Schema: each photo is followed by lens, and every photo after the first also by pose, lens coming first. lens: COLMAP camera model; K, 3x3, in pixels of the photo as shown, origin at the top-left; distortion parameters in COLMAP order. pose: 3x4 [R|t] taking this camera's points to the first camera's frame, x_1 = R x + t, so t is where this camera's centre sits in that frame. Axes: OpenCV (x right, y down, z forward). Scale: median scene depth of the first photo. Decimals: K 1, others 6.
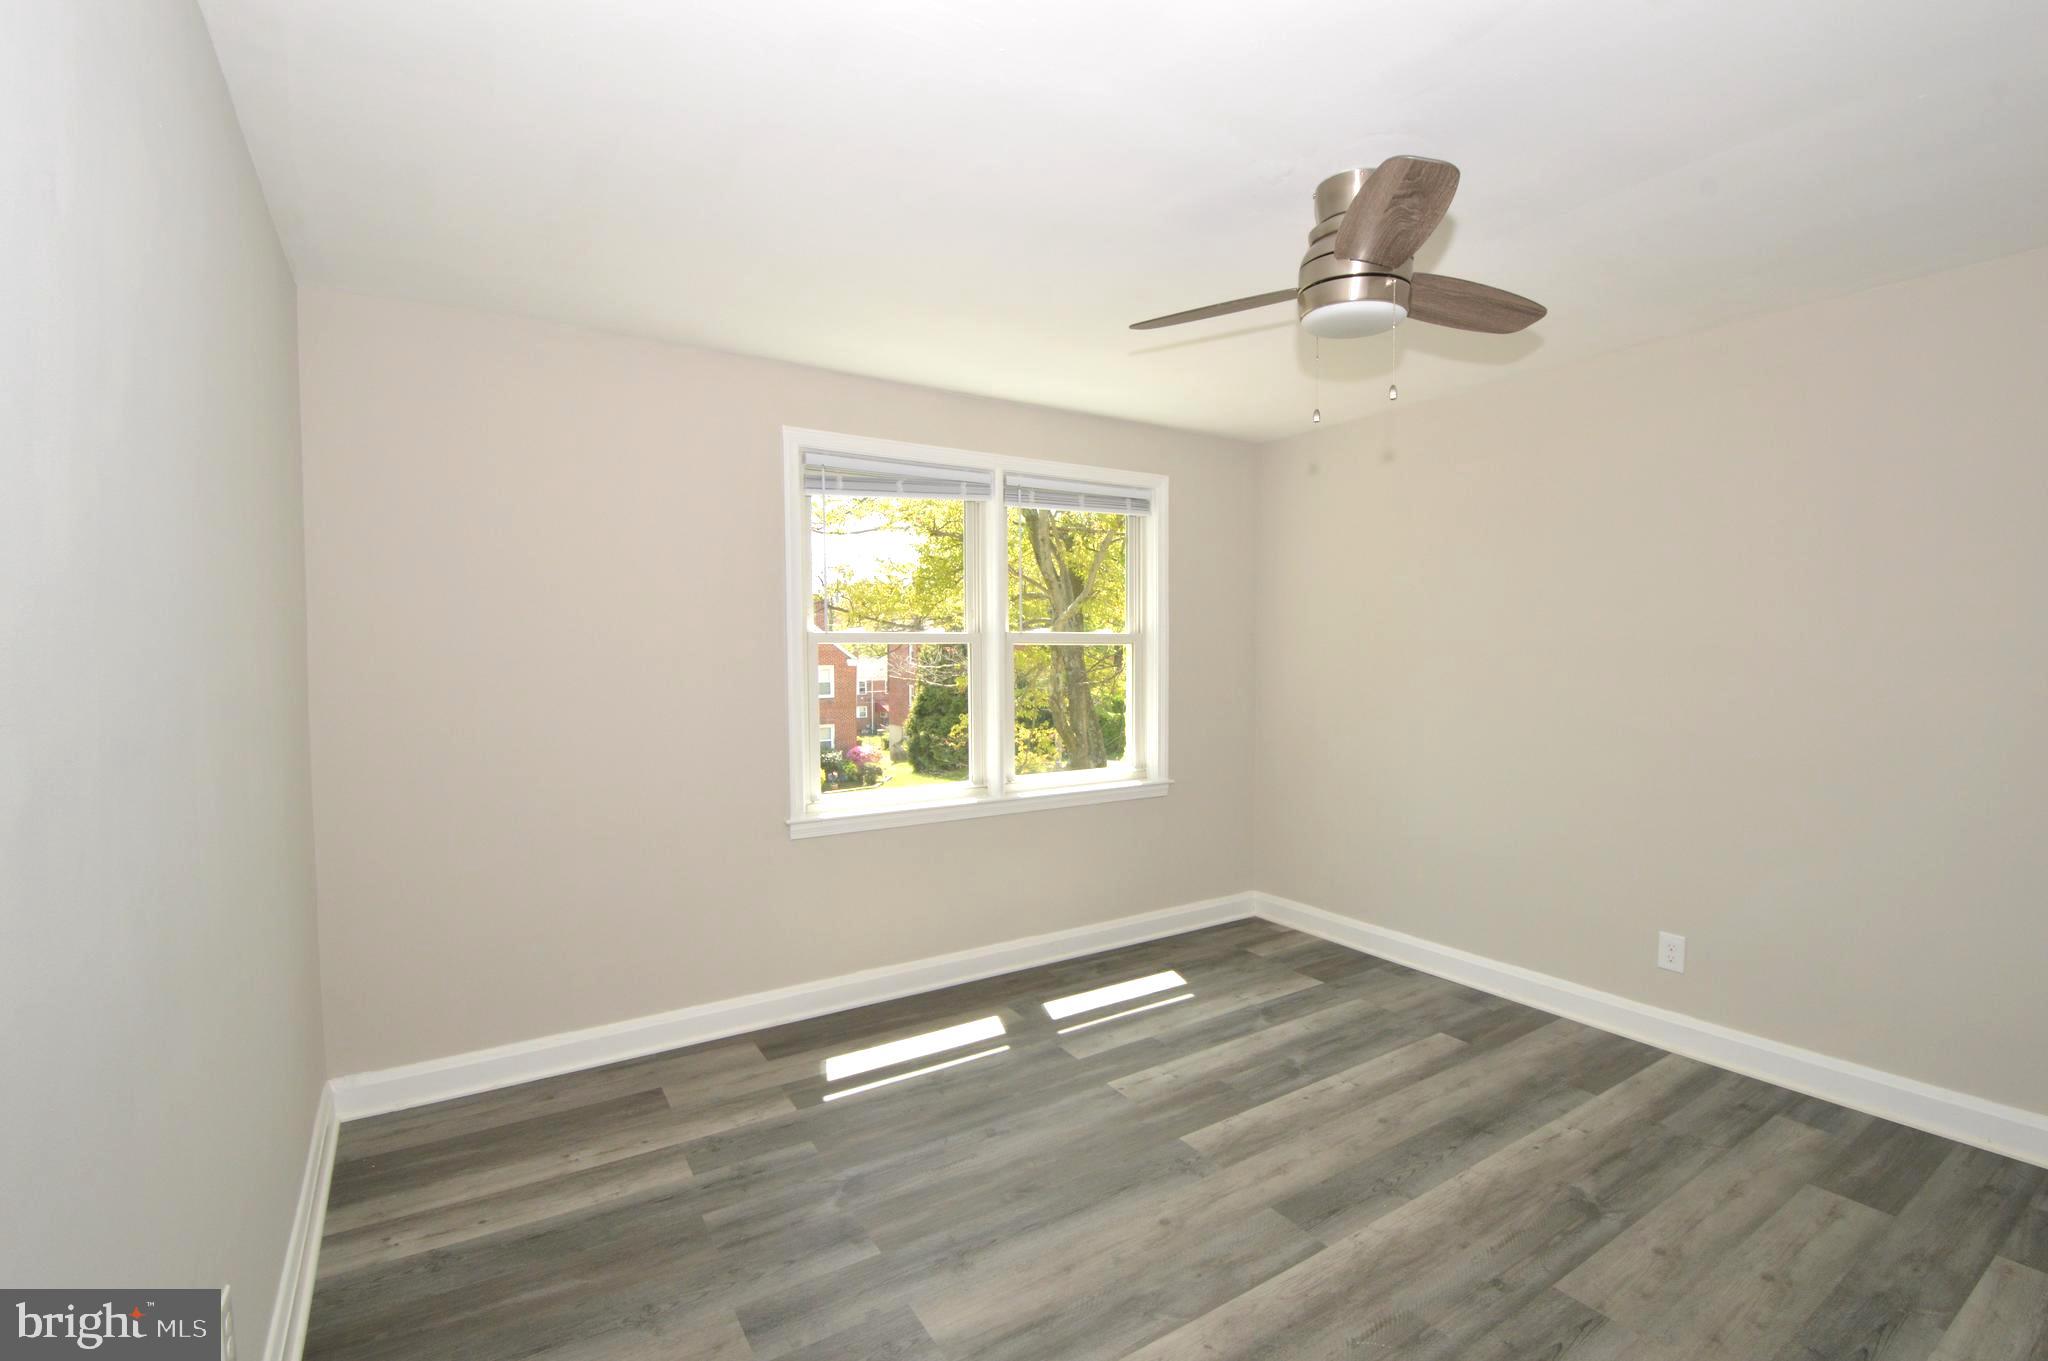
lens RADIAL K [[911.8, 0, 1051.9], [0, 911.8, 686.4], [0, 0, 1]] dist [0.010545, -0.020015]
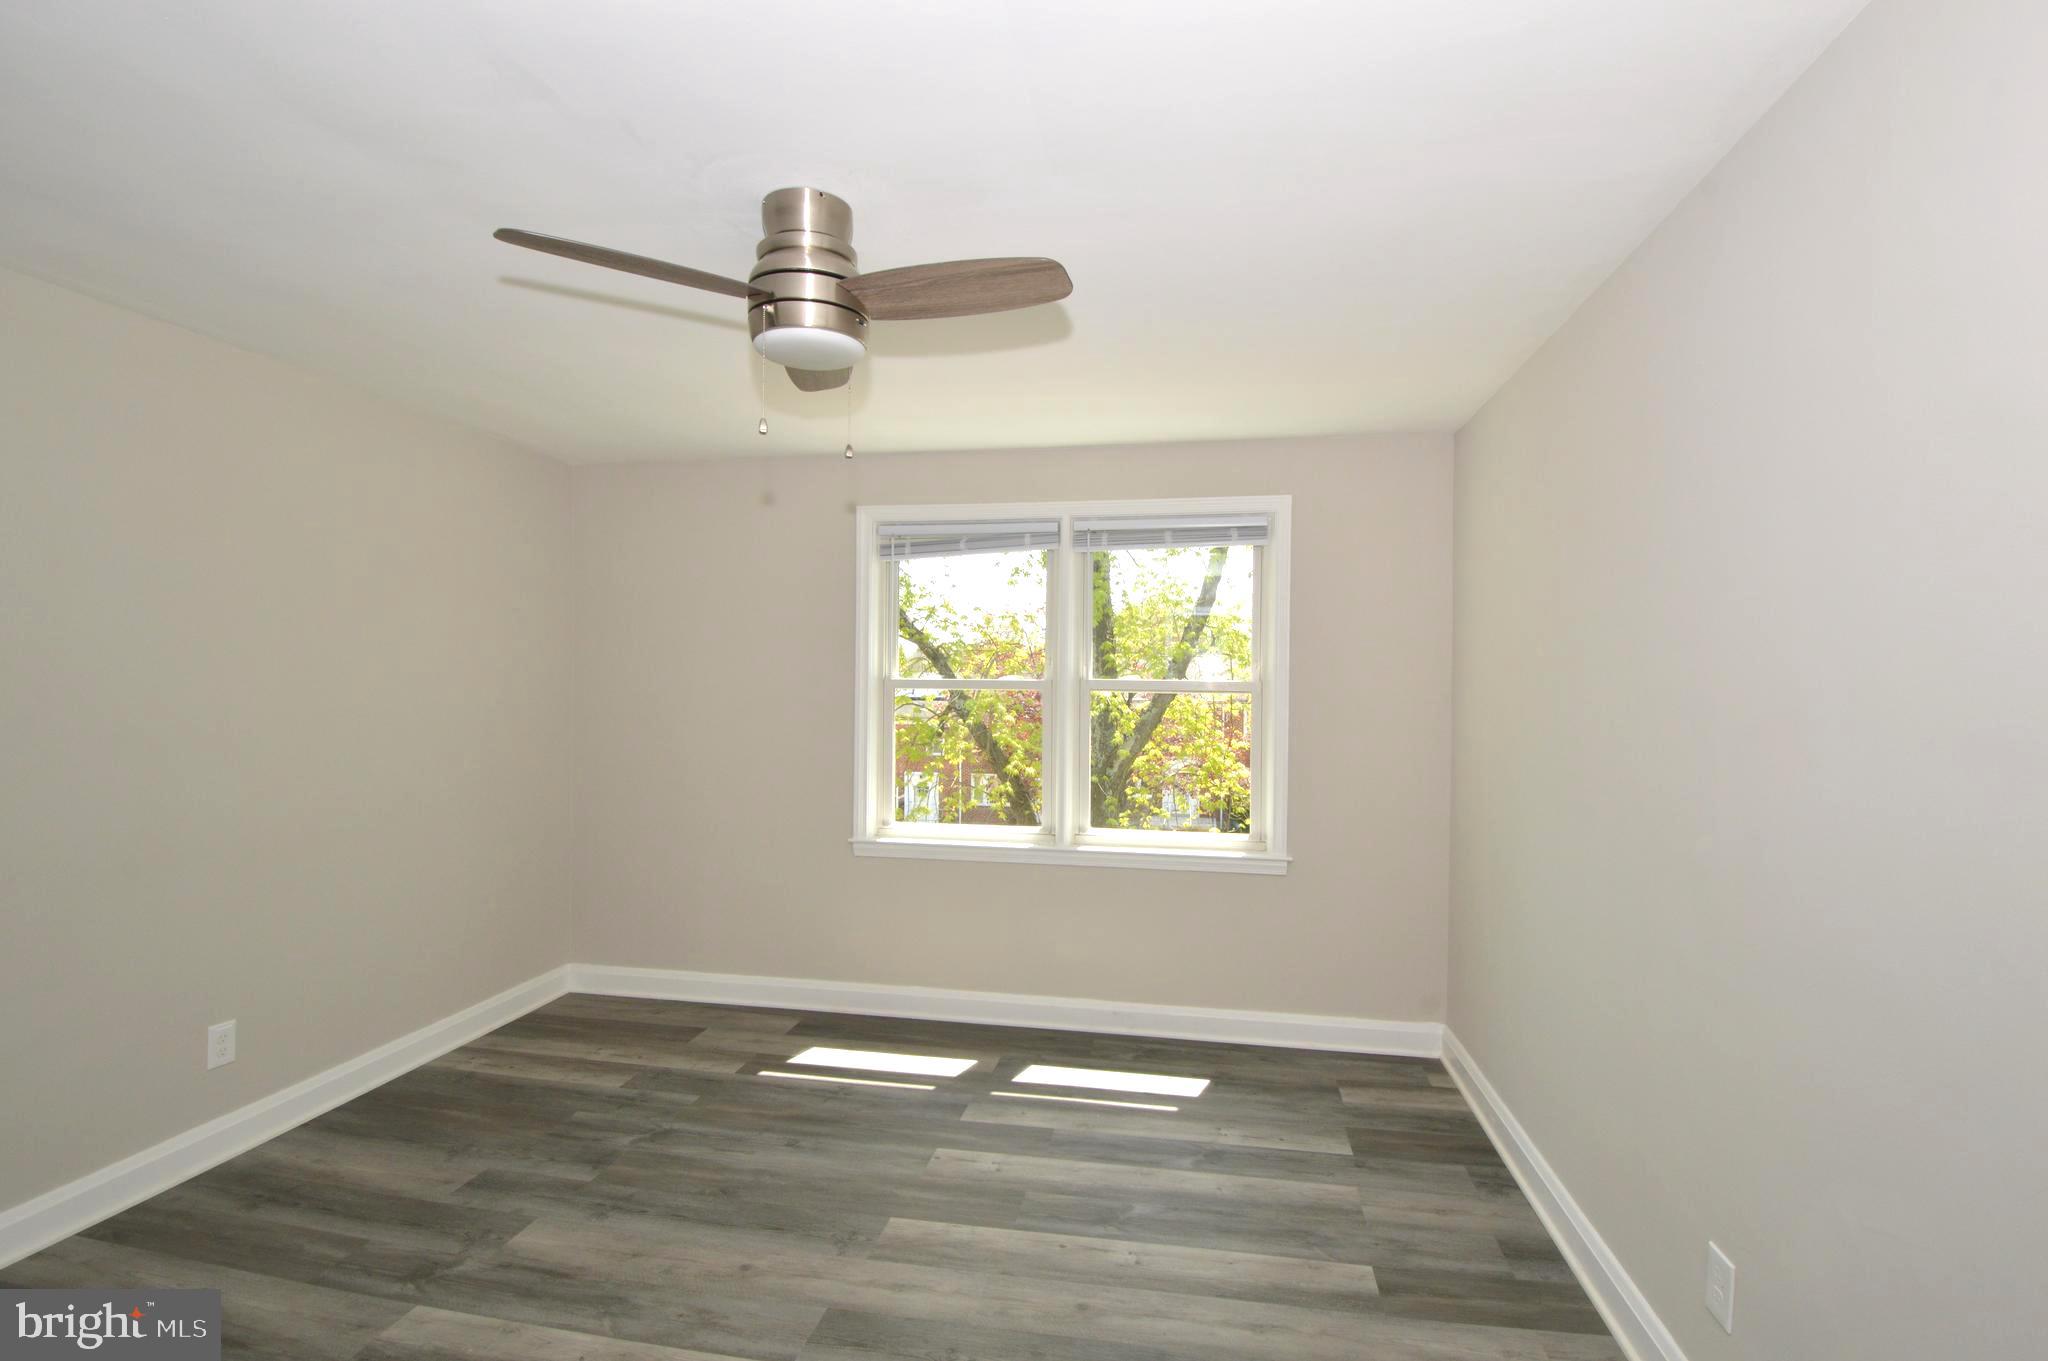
lens RADIAL K [[911.8, 0, 1051.9], [0, 911.8, 686.4], [0, 0, 1]] dist [0.010545, -0.020015]
pose [[0.731587, 0.010257, -0.681671, 0.738433], [-0.042275, 0.998645, -0.030344, -0.025757], [0.680436, 0.051016, 0.731029, 0.325595]]
